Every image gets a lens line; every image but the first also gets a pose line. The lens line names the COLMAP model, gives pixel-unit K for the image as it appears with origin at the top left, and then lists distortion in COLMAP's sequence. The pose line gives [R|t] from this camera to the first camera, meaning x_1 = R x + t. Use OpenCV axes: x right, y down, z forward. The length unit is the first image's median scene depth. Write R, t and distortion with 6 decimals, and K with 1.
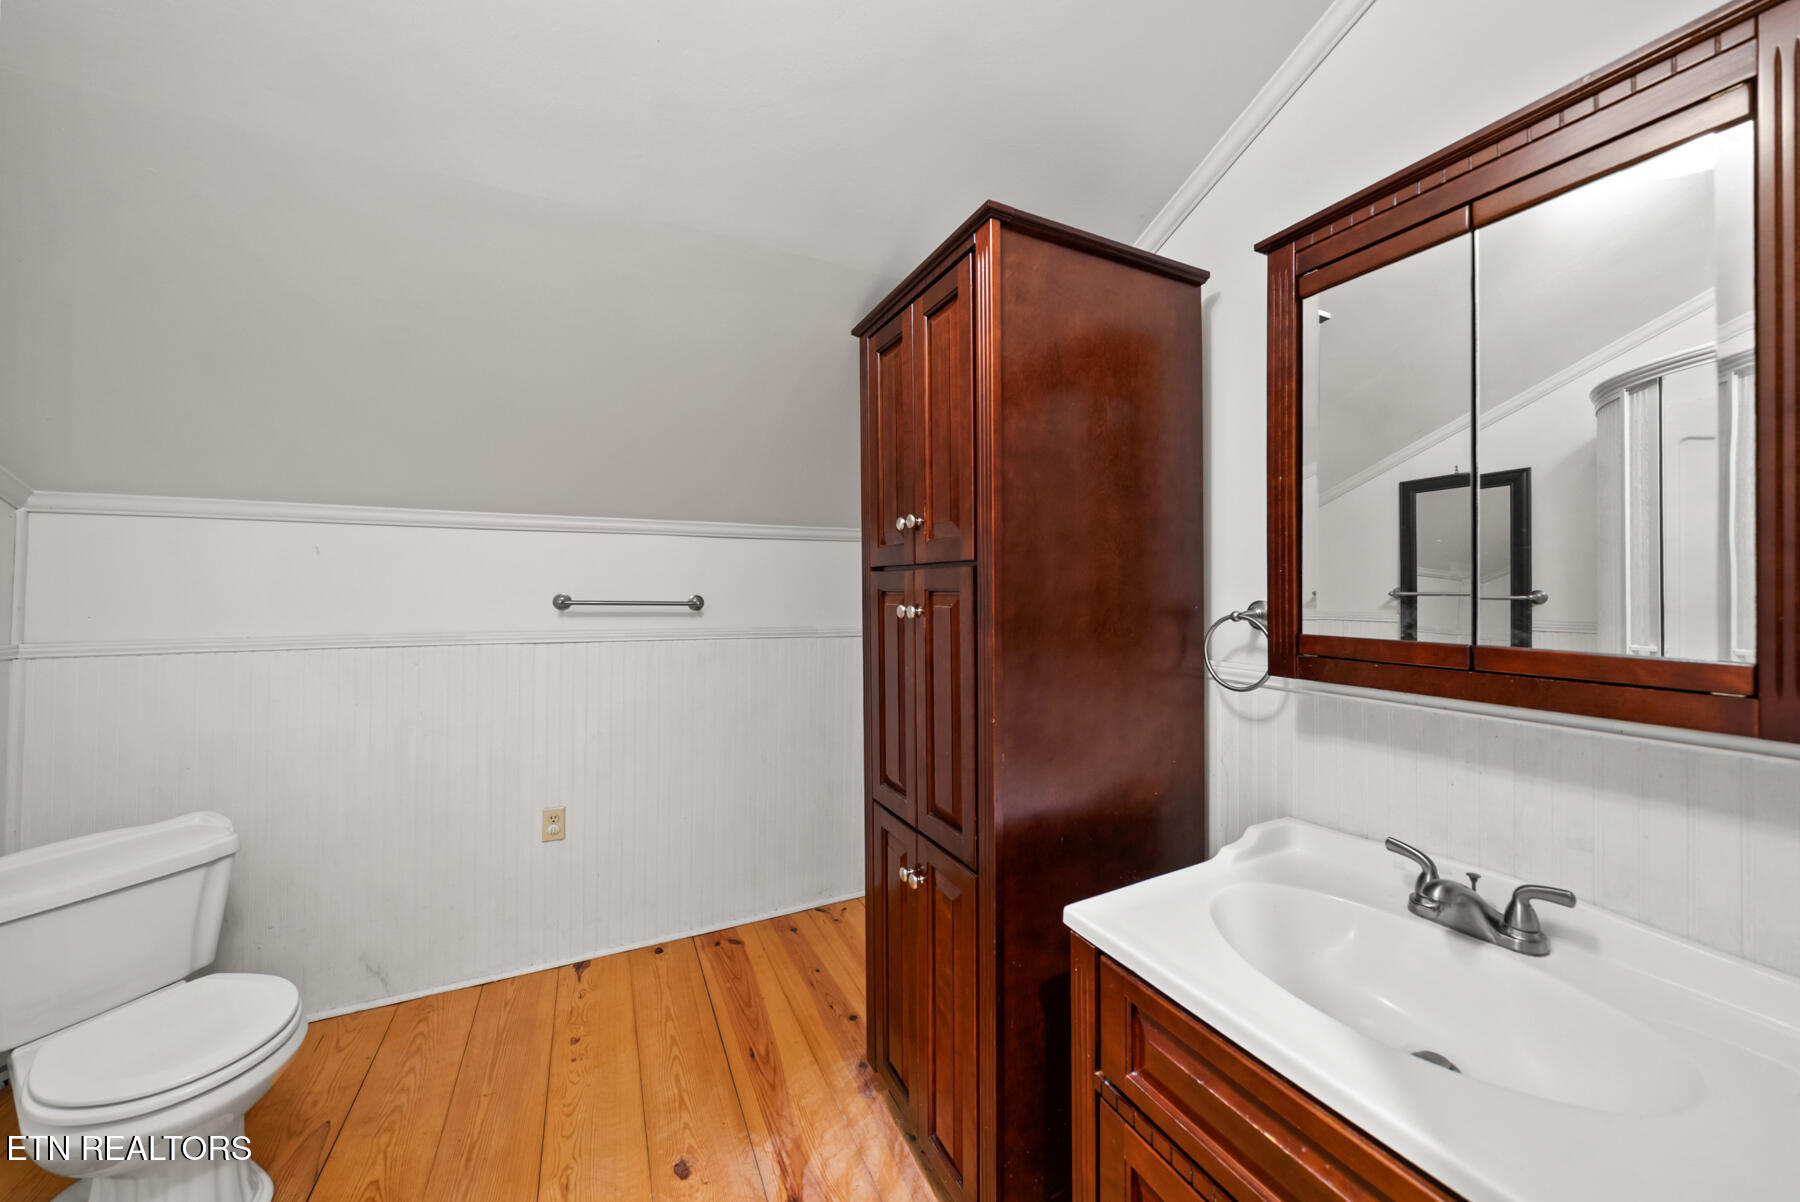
lens RADIAL K [[622.9, 0, 895.8], [0, 622.9, 583.4], [0, 0, 1]] dist [-0.004450, 0.000071]
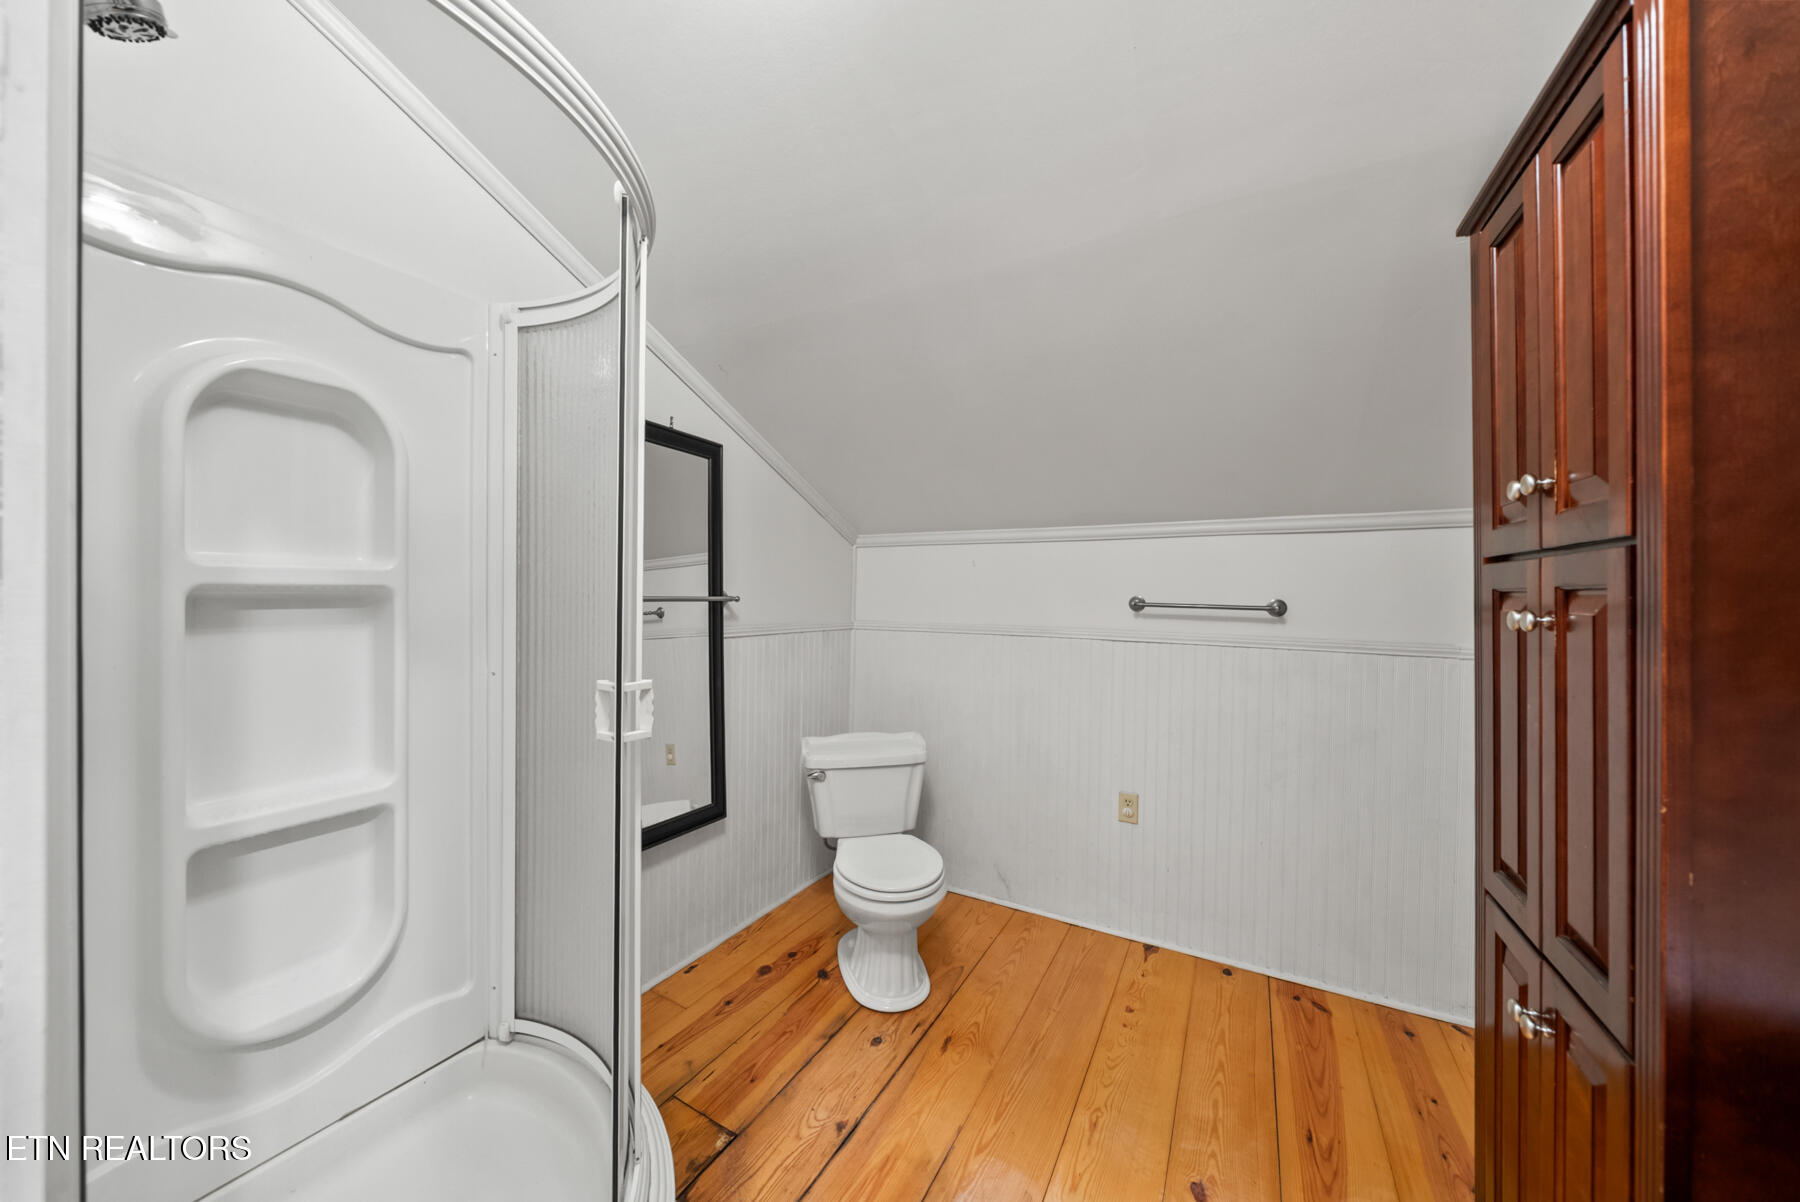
lens RADIAL K [[622.9, 0, 900.2], [0, 622.9, 594.7], [0, 0, 1]] dist [-0.004450, 0.000071]
pose [[0.578407, 0.005747, -0.815728, 0.148873], [-0.002073, 0.999982, 0.005575, 0.012400], [0.815746, -0.001533, 0.578408, 0.060075]]
